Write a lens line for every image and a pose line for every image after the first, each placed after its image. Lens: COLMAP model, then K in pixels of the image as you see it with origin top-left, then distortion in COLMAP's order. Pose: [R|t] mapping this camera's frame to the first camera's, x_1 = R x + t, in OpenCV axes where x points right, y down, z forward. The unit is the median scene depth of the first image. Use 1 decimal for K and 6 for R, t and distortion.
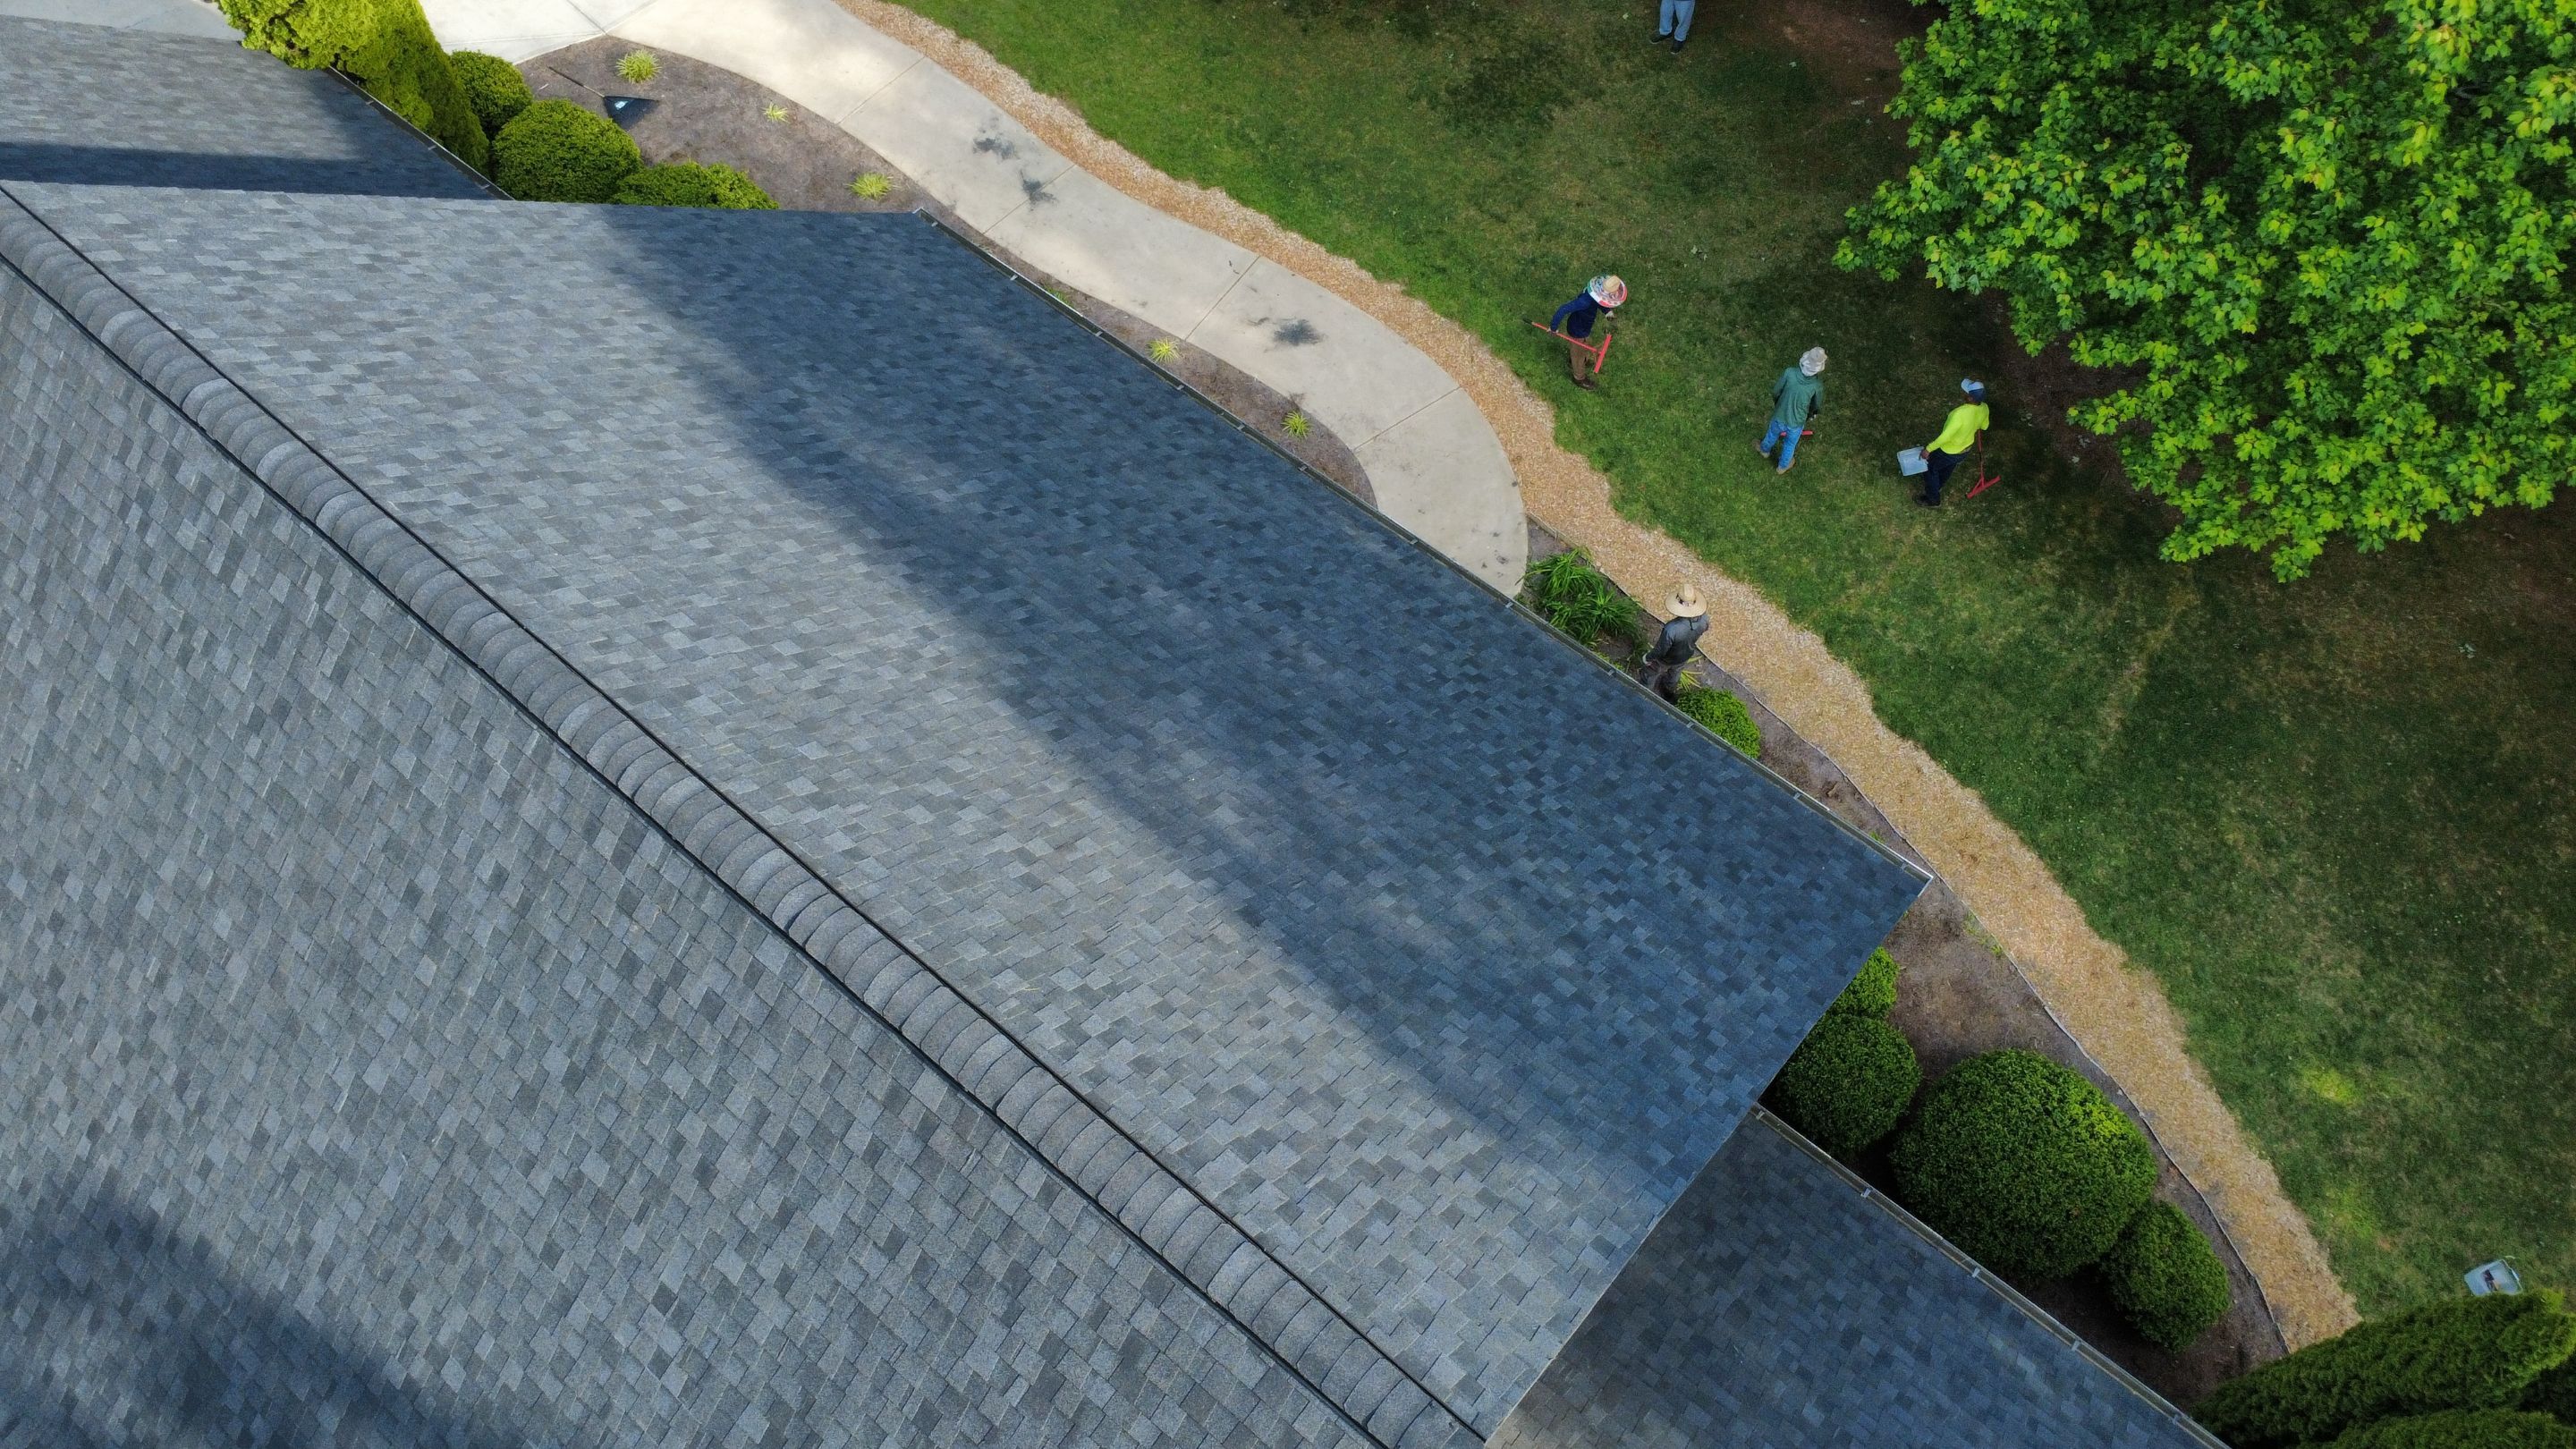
lens RADIAL K [[1876.9, 0, 1280.9], [0, 1876.9, 737.0], [0, 0, 1]] dist [-0.005363, 0.005503]
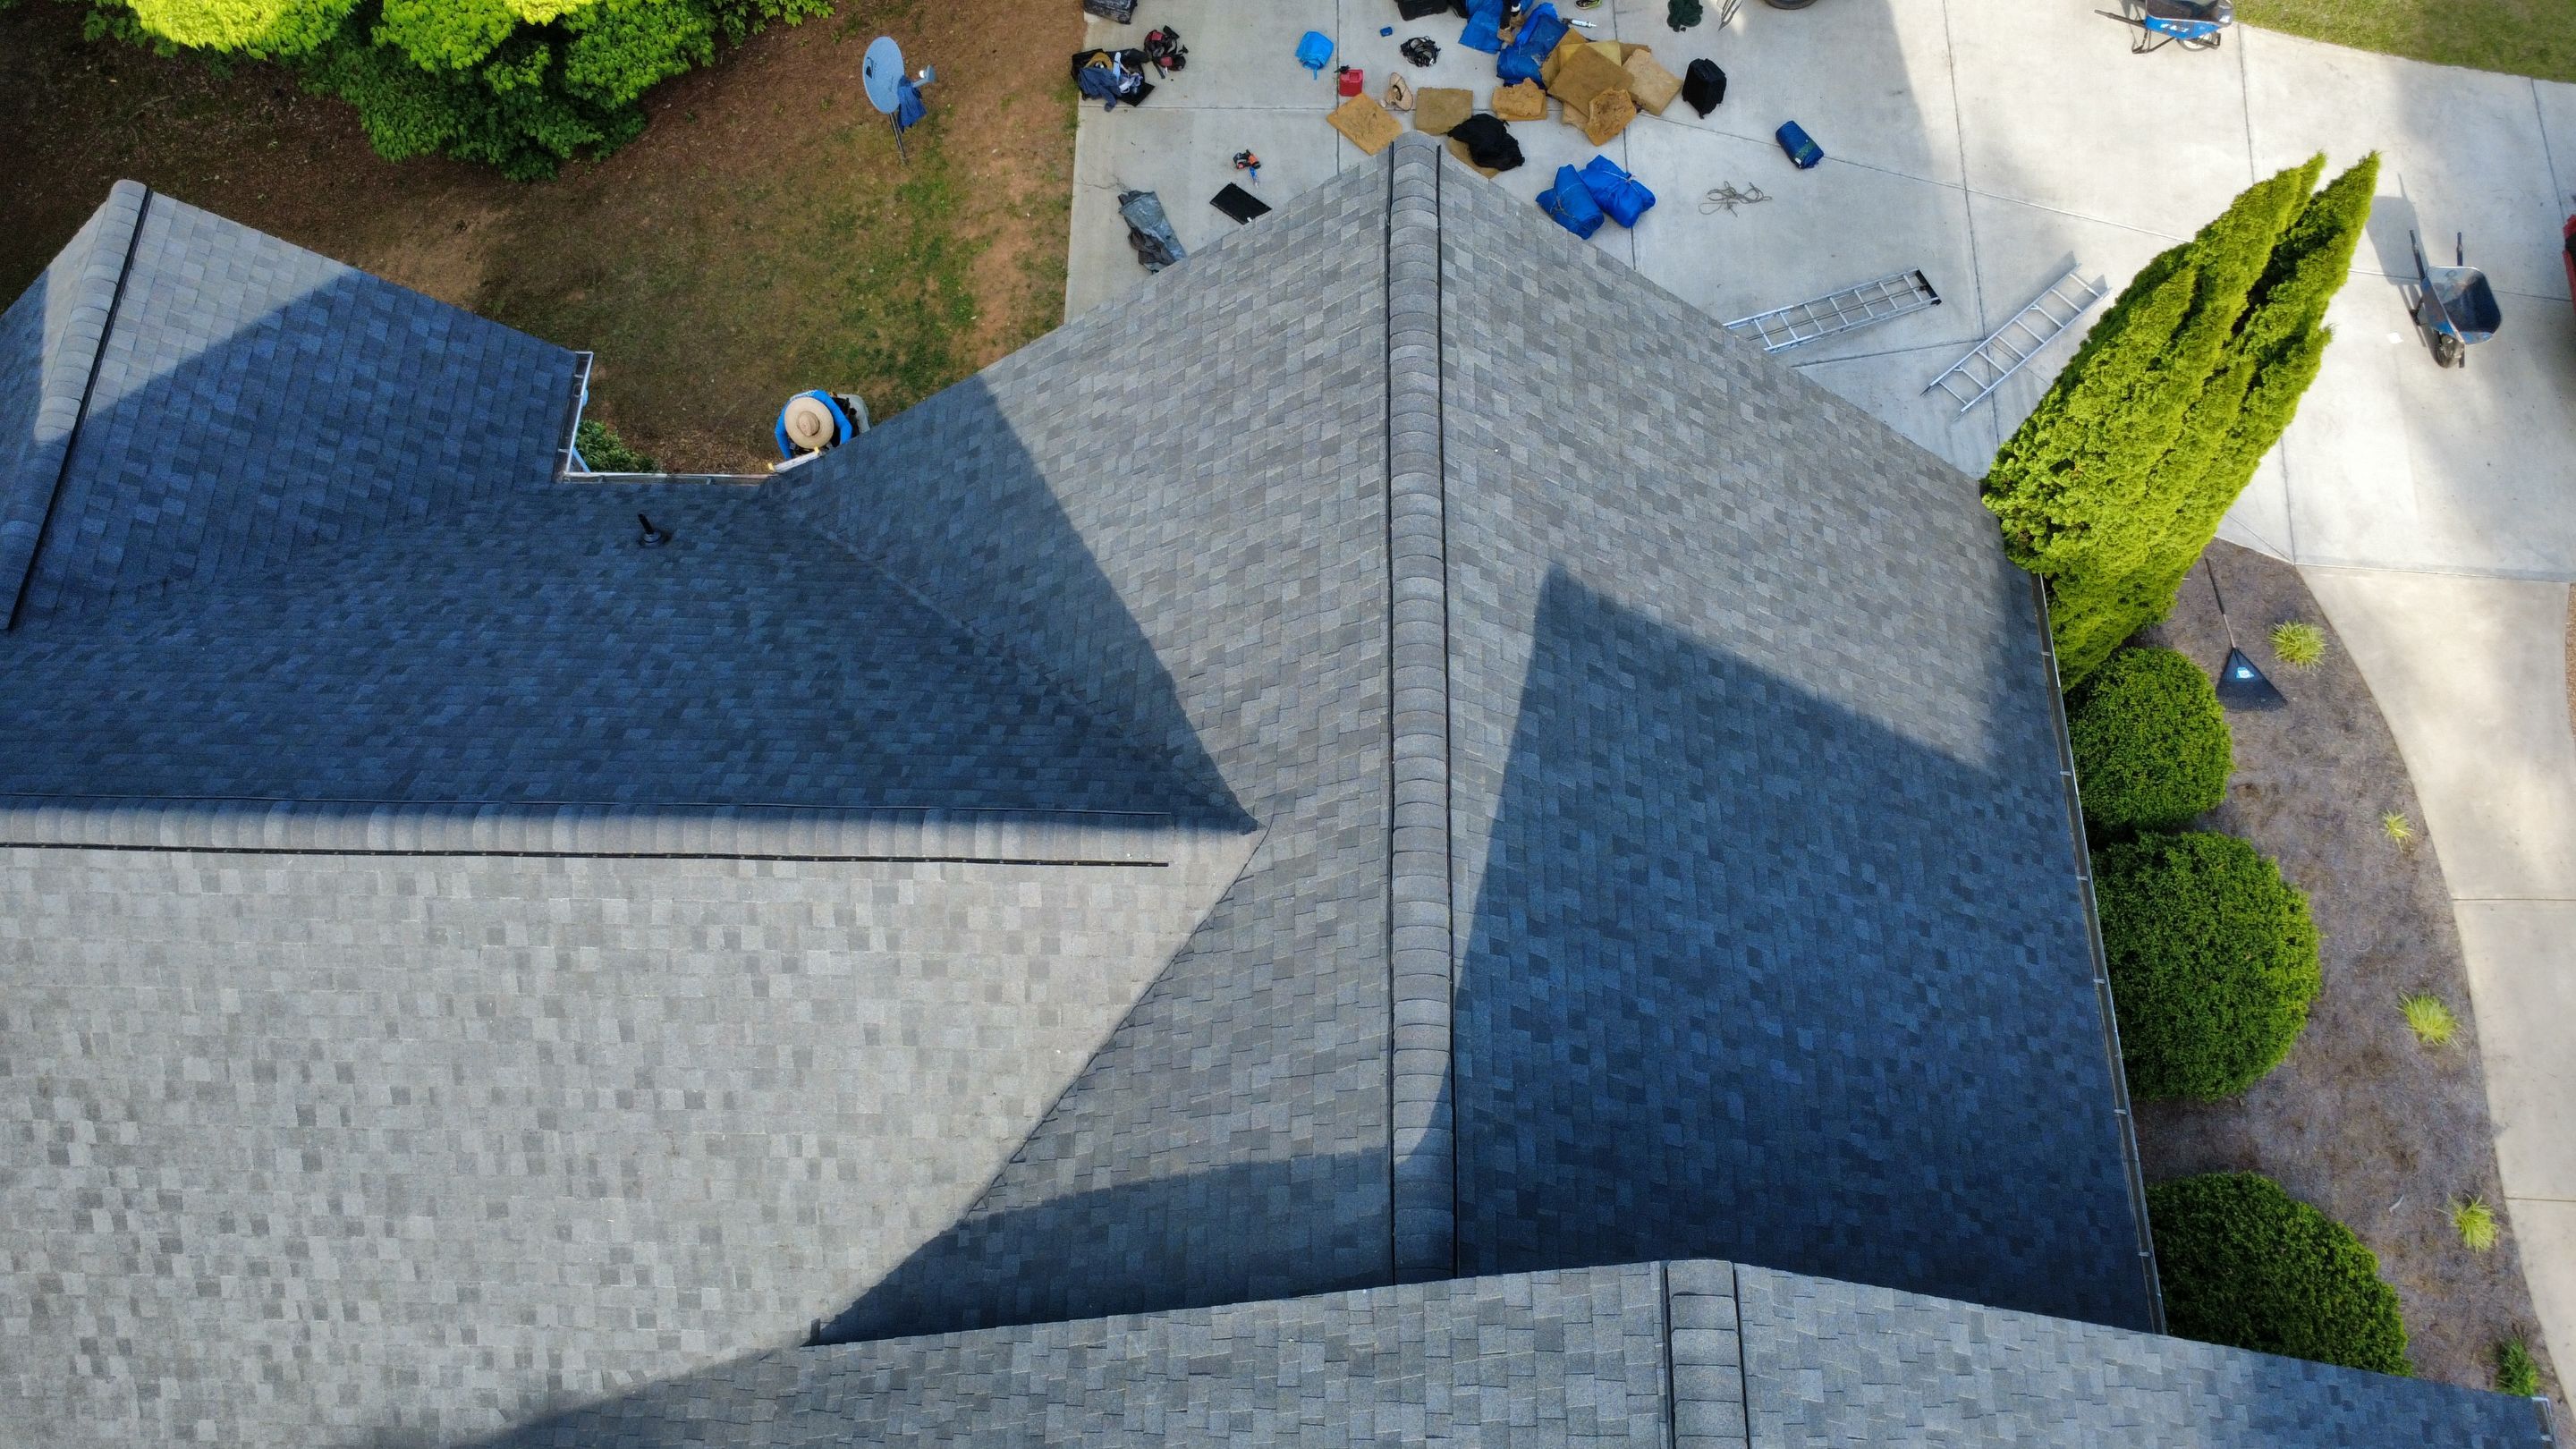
lens RADIAL K [[1876.9, 0, 1287.9], [0, 1876.9, 727.5], [0, 0, 1]] dist [-0.005363, 0.005503]
pose [[0.625702, 0.716499, -0.308424, -0.512572], [-0.681034, 0.694558, 0.231907, -0.344679], [0.380380, 0.064942, 0.922547, 0.201480]]
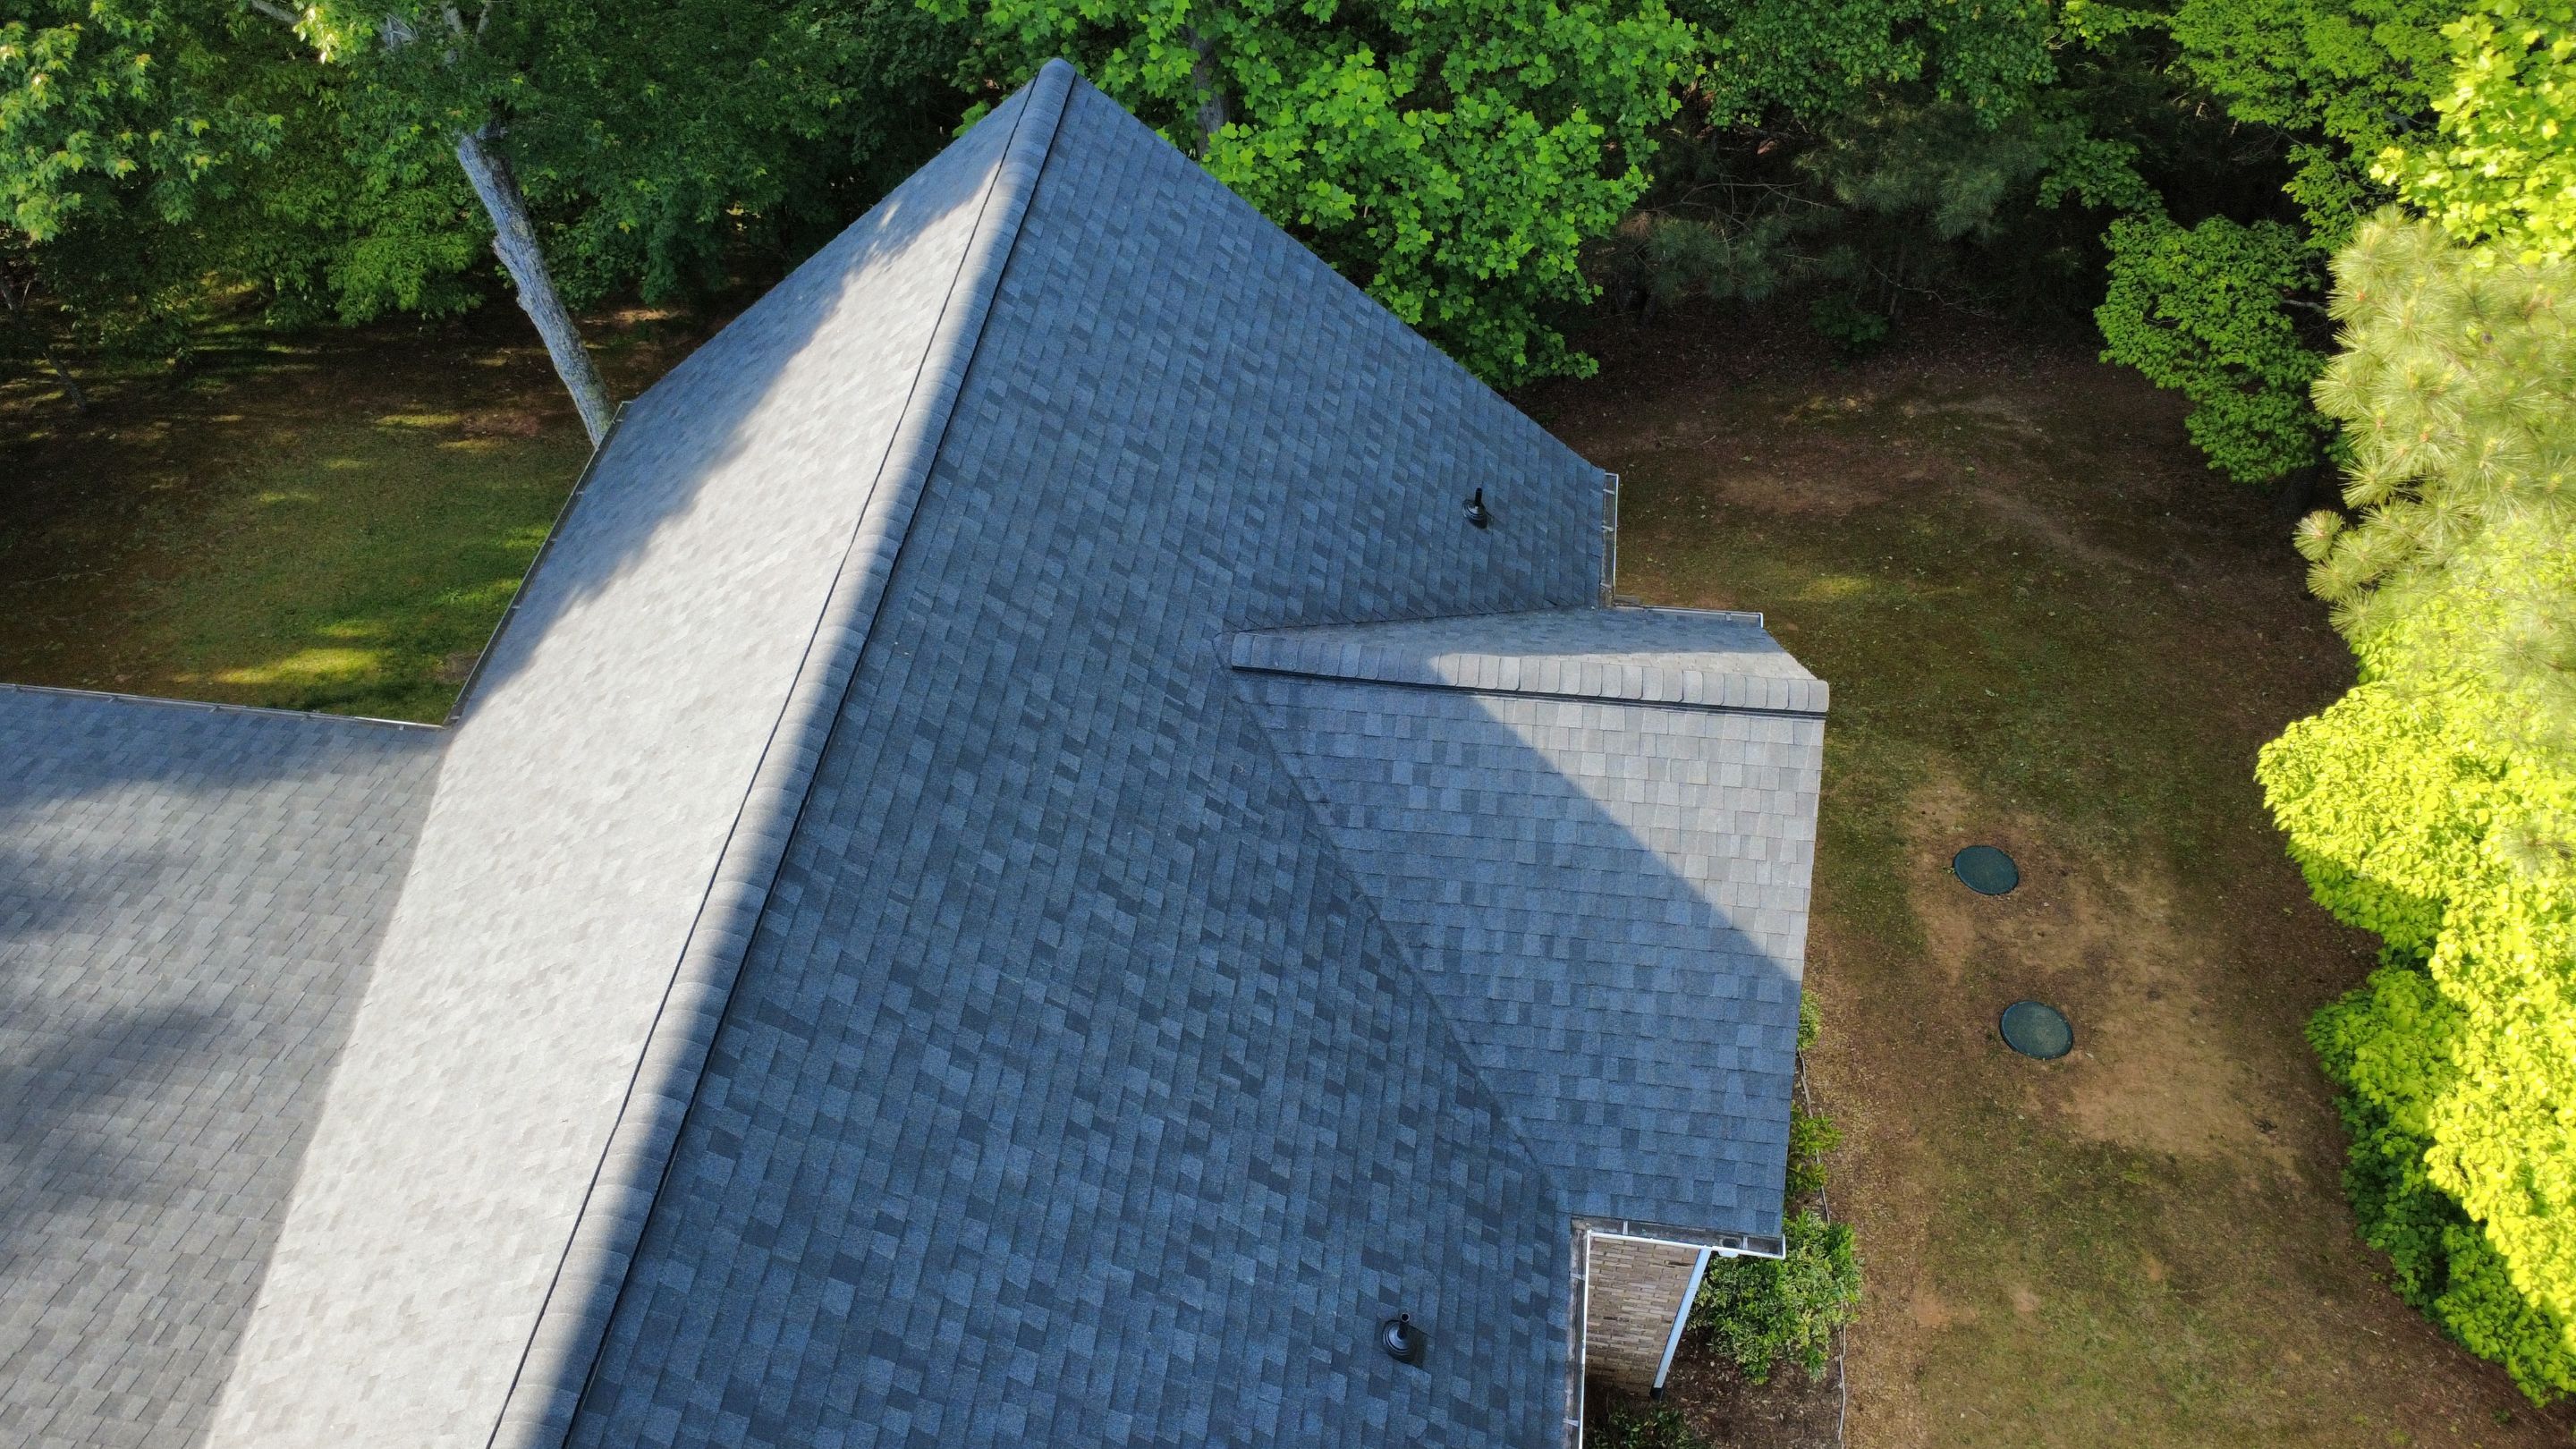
lens RADIAL K [[1876.9, 0, 1292.8], [0, 1876.9, 732.4], [0, 0, 1]] dist [-0.005363, 0.005503]
pose [[-0.846937, 0.427716, -0.315844, -0.902577], [-0.448049, -0.254293, 0.857081, -0.485202], [0.286270, 0.867407, 0.407007, 0.451218]]
